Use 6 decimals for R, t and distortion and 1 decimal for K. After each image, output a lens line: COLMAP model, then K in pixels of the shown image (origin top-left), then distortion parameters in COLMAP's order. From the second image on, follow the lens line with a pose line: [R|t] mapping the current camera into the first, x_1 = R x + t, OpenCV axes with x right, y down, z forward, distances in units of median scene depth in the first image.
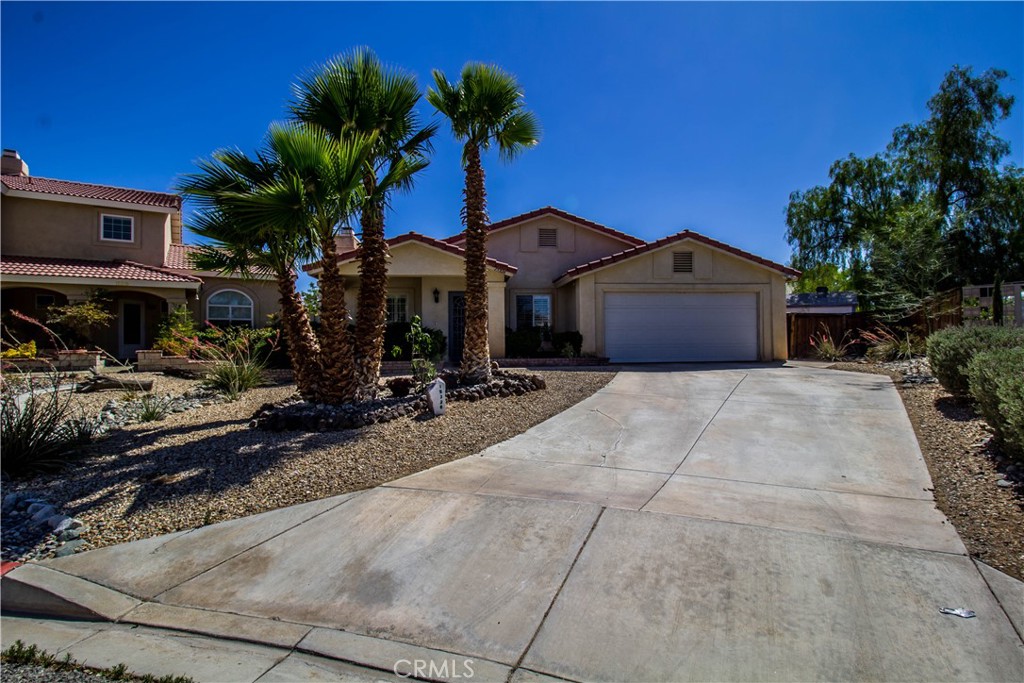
lens RADIAL K [[478.3, 0, 510.0], [0, 478.3, 337.3], [0, 0, 1]] dist [-0.016714, -0.006134]
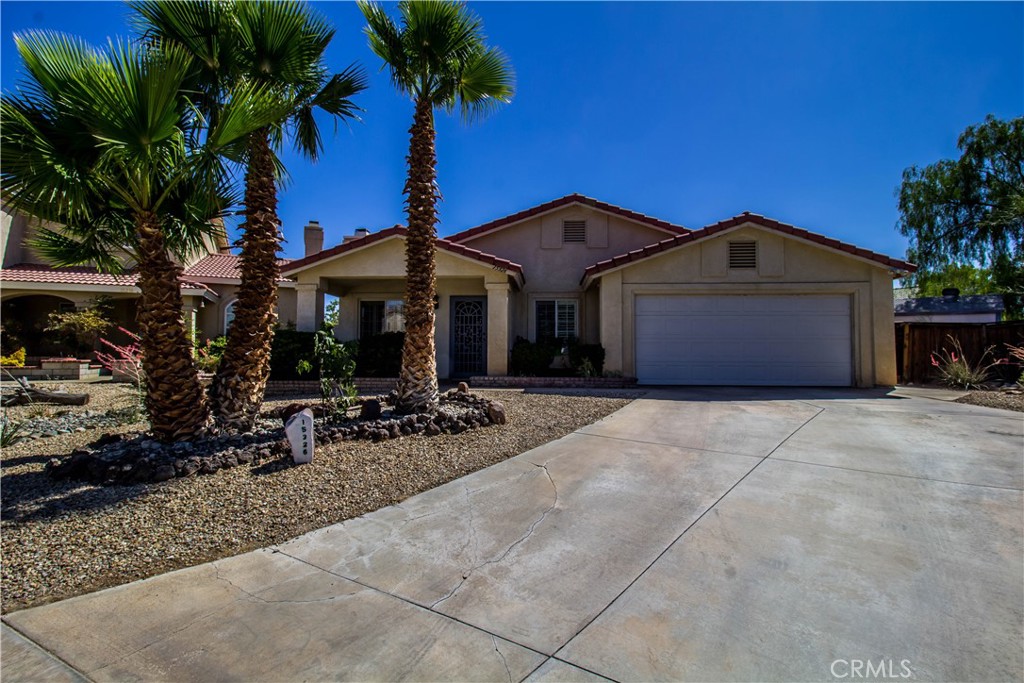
lens RADIAL K [[478.3, 0, 511.7], [0, 478.3, 336.6], [0, 0, 1]] dist [-0.016714, -0.006134]
pose [[0.984216, 0.006735, -0.176846, 0.137893], [-0.011499, 0.999598, -0.025927, -0.002700], [0.176600, 0.027551, 0.983897, 0.192920]]
